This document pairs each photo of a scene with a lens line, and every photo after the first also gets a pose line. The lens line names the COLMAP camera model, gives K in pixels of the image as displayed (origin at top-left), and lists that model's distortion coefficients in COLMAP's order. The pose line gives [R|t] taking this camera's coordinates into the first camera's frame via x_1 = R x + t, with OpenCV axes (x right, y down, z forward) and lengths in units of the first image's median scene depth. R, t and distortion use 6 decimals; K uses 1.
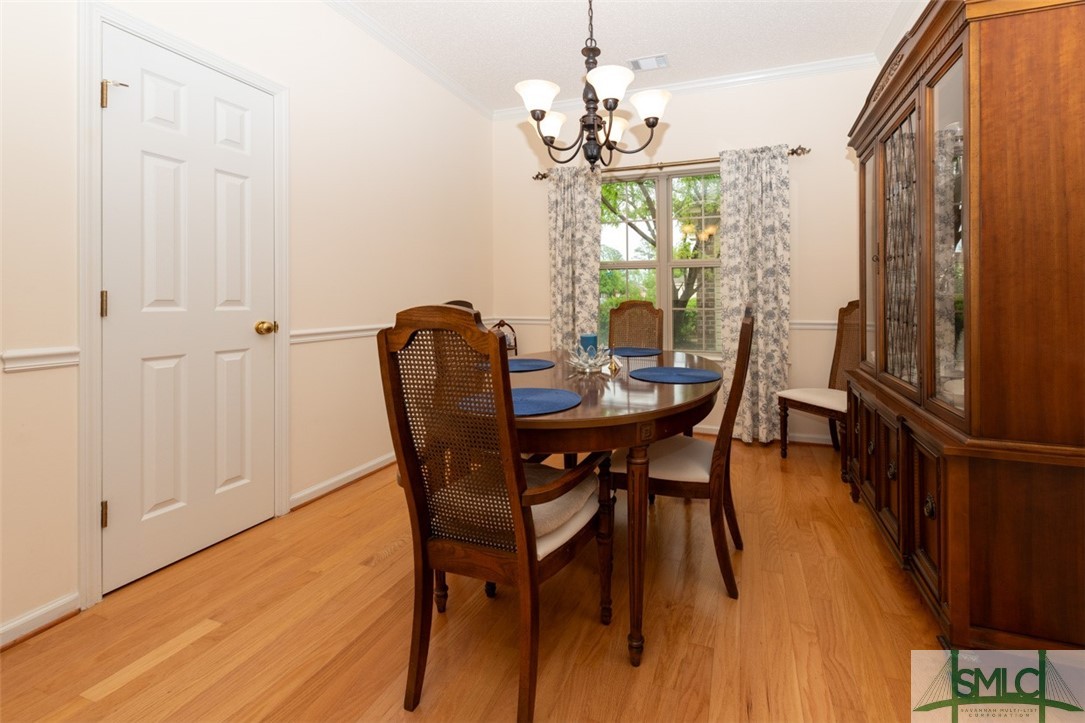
lens RADIAL K [[444.7, 0, 566.7], [0, 444.7, 300.2], [0, 0, 1]] dist [0.020826, -0.004335]
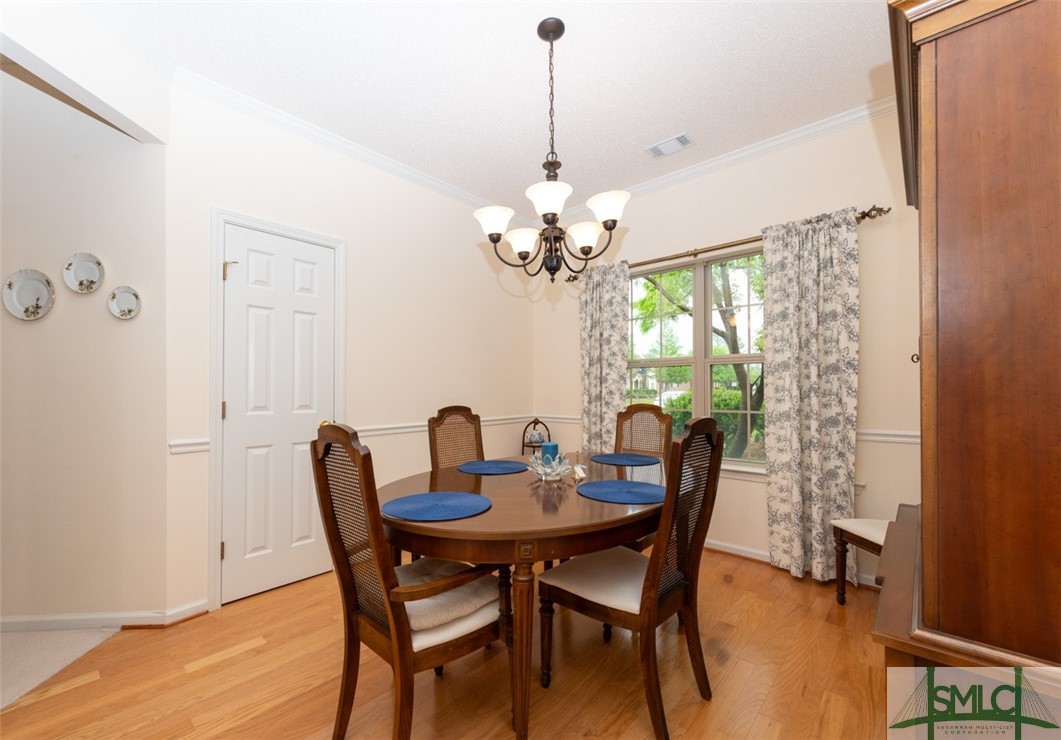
lens RADIAL K [[440.9, 0, 528.7], [0, 440.9, 380.6], [0, 0, 1]] dist [0.020070, -0.000015]
pose [[0.908214, -0.010657, -0.418370, 0.300344], [0.008348, 0.999938, -0.007350, -0.040900], [0.418422, 0.003183, 0.908247, 0.044320]]
